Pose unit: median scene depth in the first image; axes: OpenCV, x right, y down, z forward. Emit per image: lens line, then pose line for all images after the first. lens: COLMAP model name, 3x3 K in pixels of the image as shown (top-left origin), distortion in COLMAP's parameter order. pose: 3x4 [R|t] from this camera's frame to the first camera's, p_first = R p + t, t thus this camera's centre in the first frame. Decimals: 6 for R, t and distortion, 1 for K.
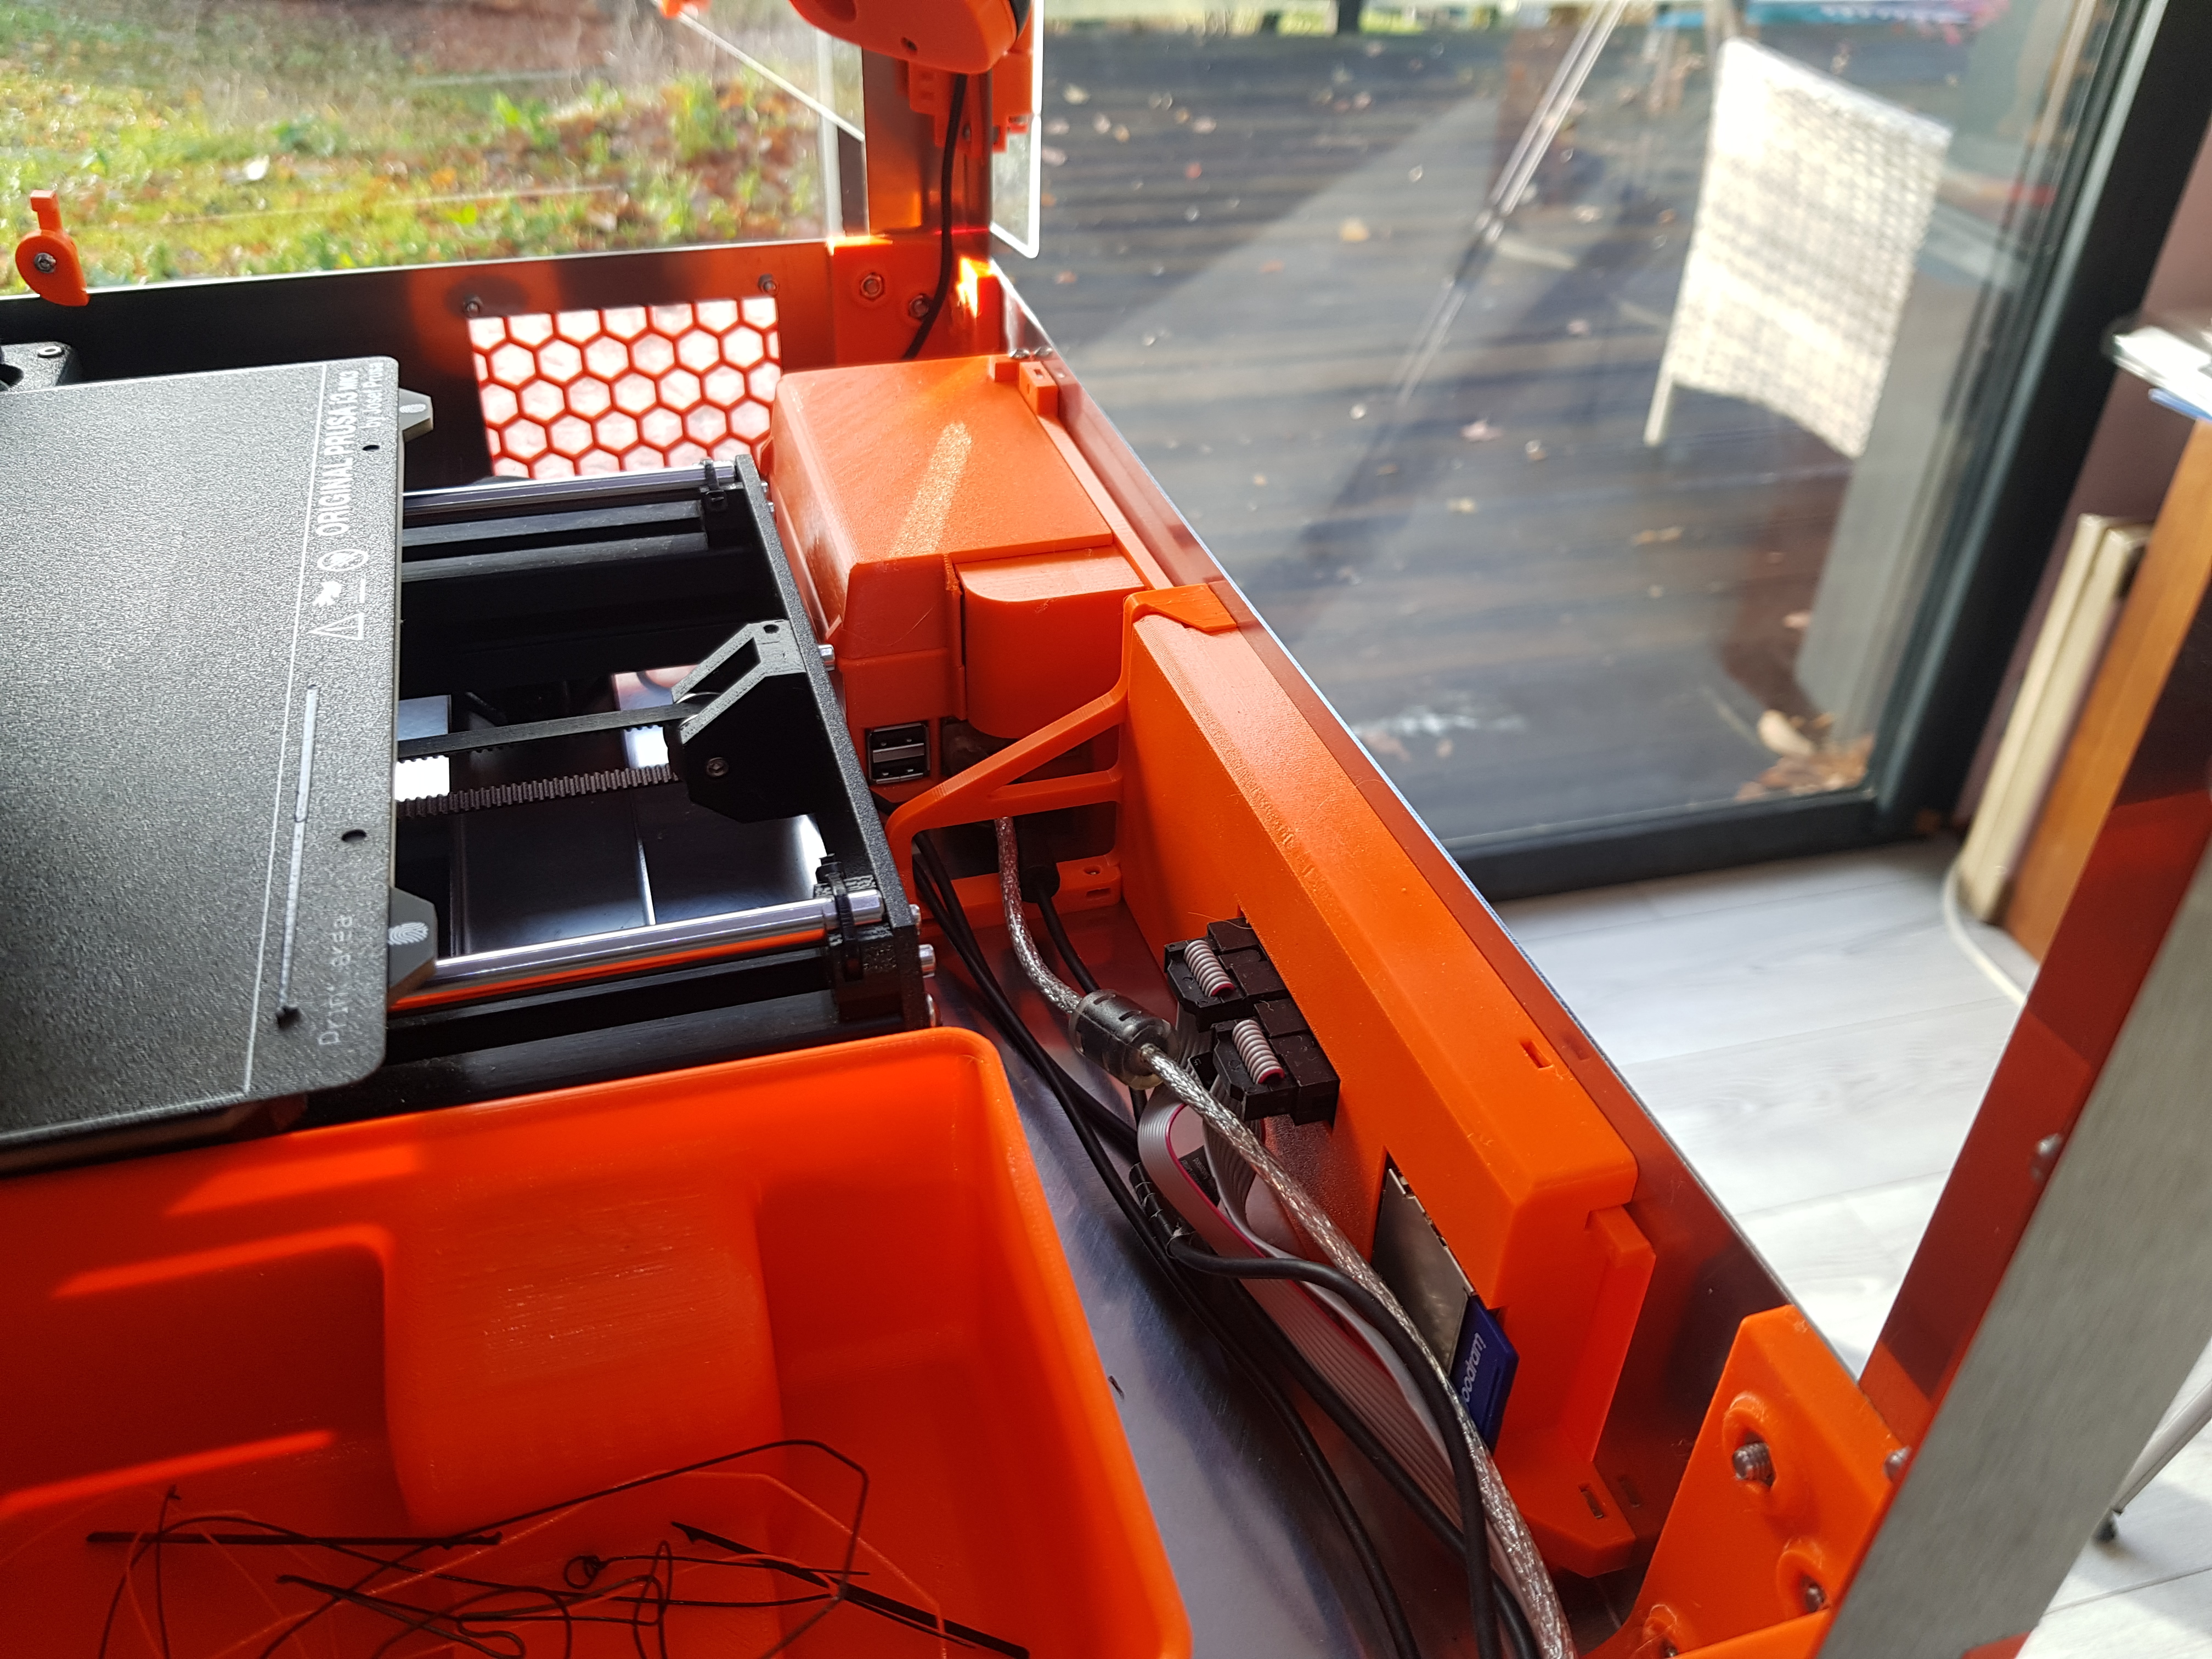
lens RADIAL K [[1735.9, 0, 1058.0], [0, 1735.9, 824.4], [0, 0, 1]] dist [0.151625, -0.453963]
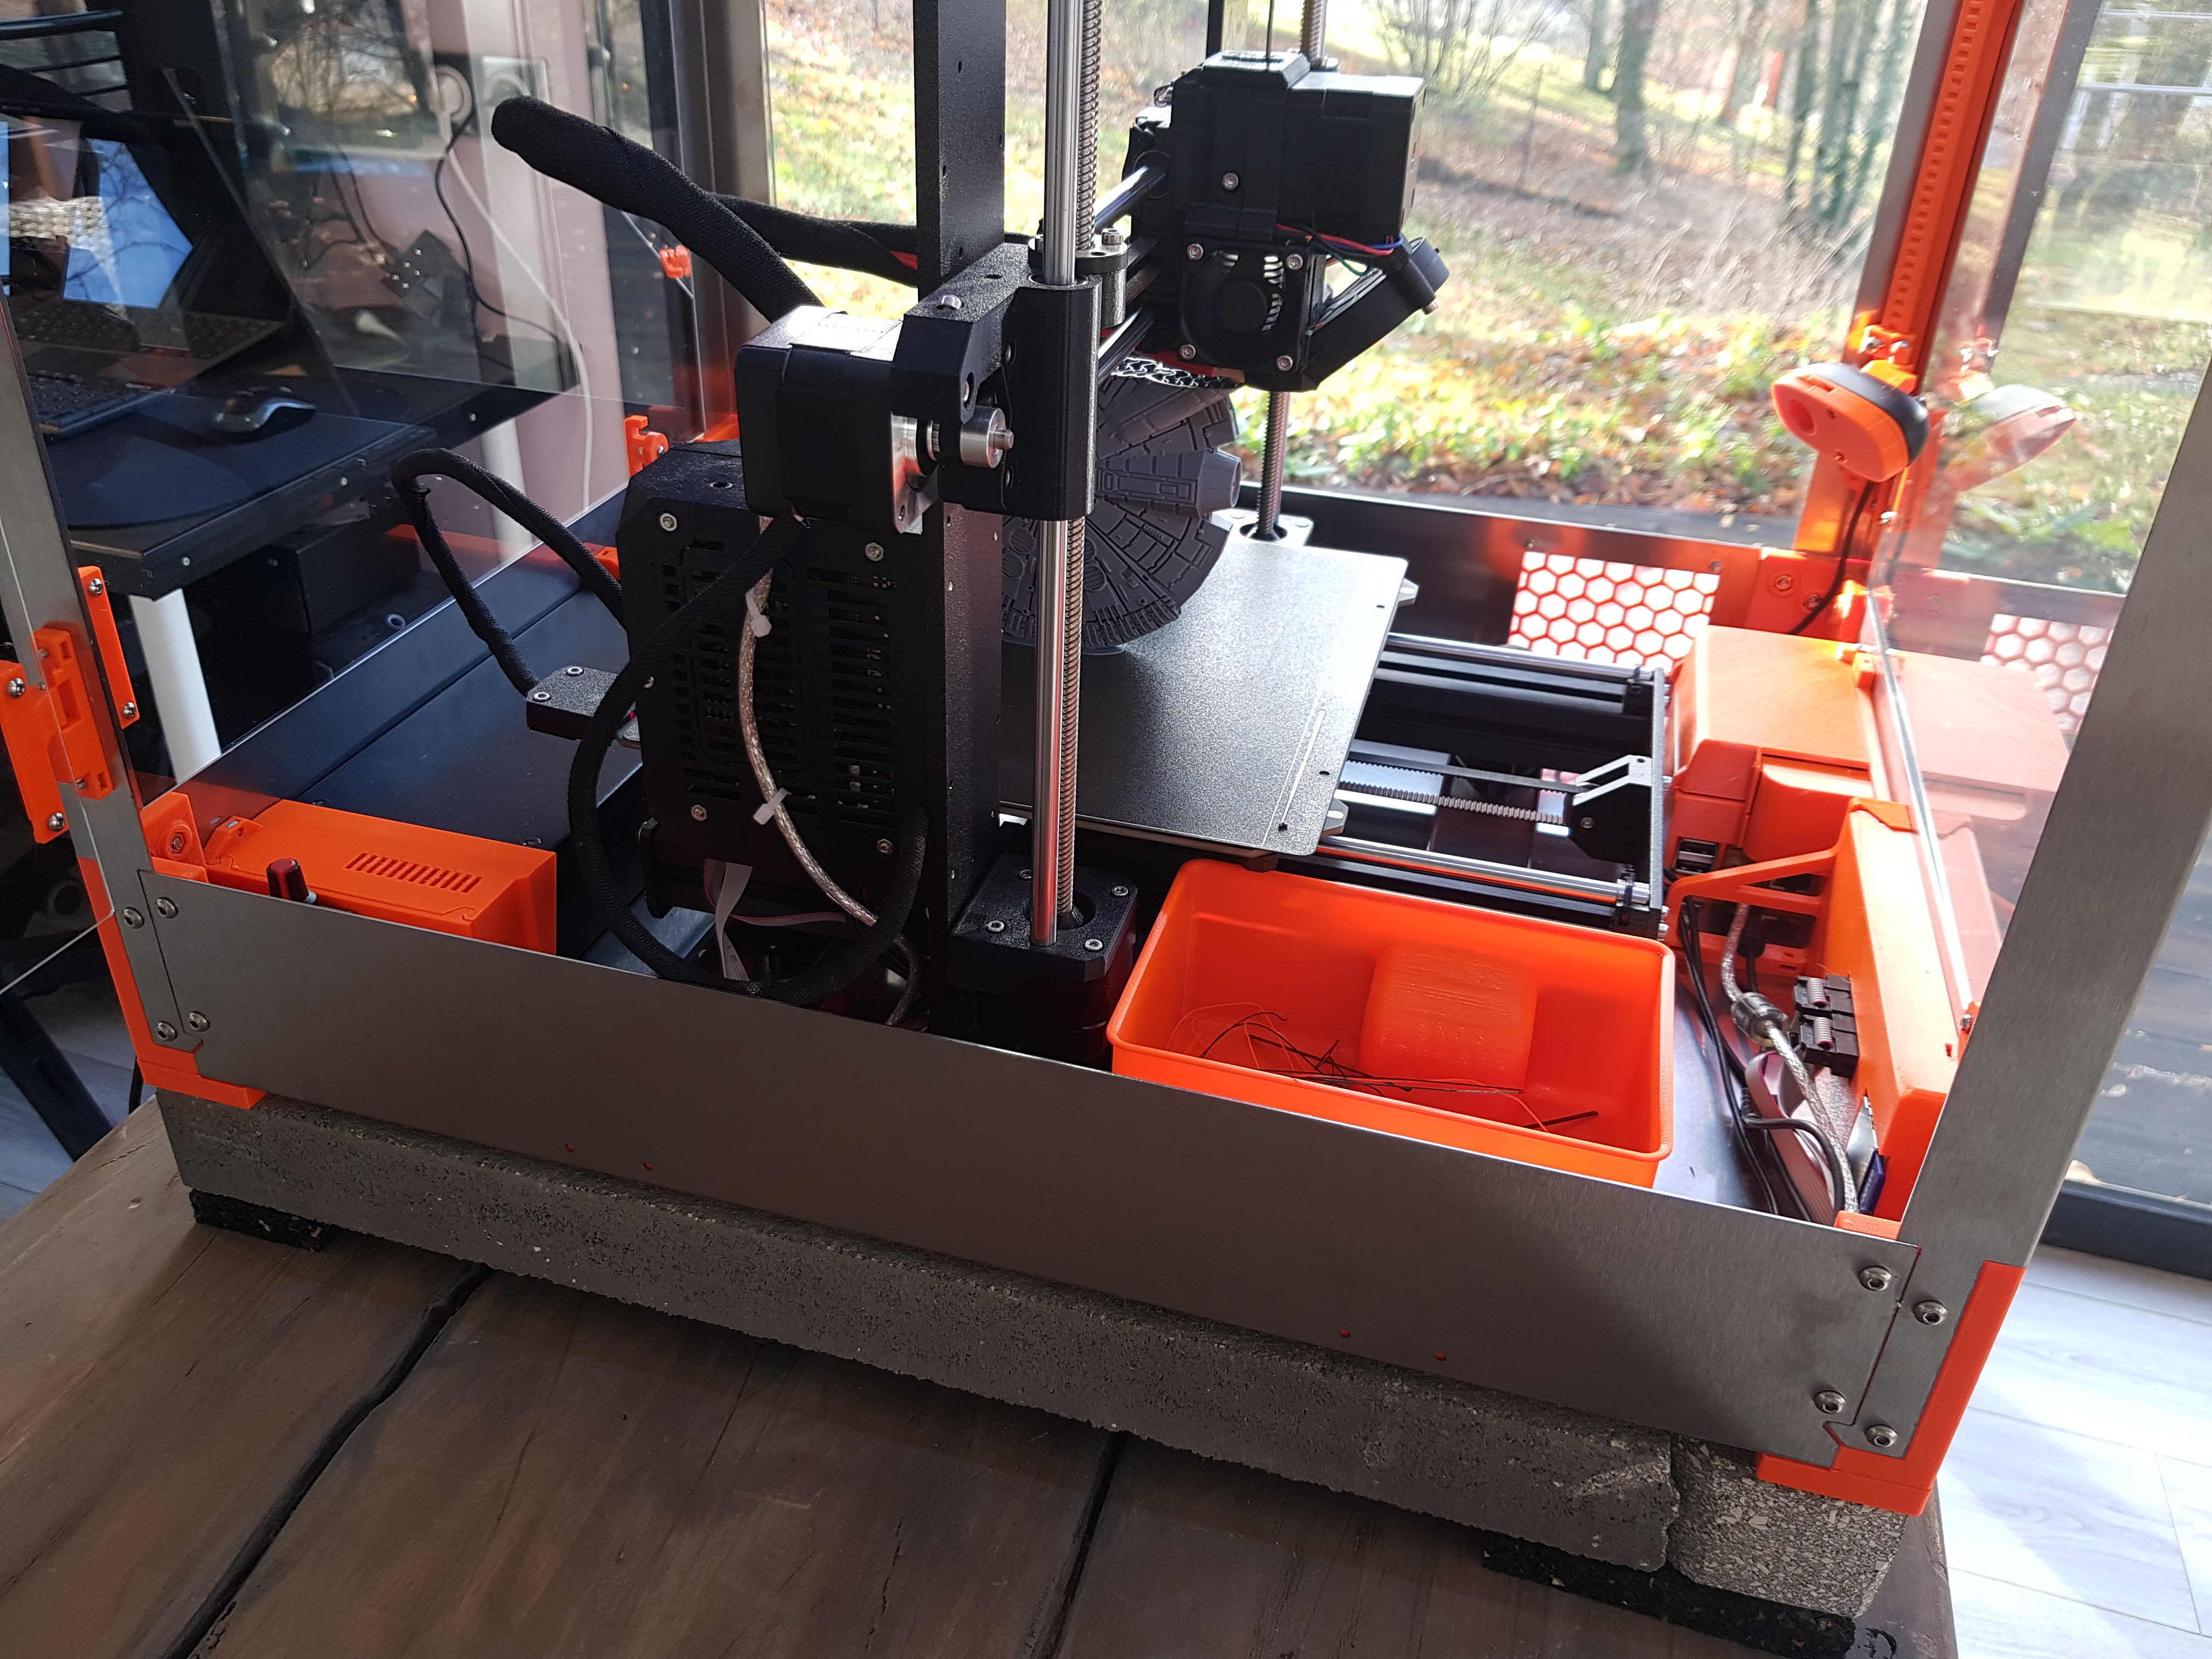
lens RADIAL K [[1735.9, 0, 1058.0], [0, 1735.9, 824.4], [0, 0, 1]] dist [0.151625, -0.453963]
pose [[0.839032, 0.283165, -0.464590, 0.136910], [-0.324963, 0.945668, -0.010492, 0.117844], [0.436377, 0.159777, 0.885464, -0.616997]]
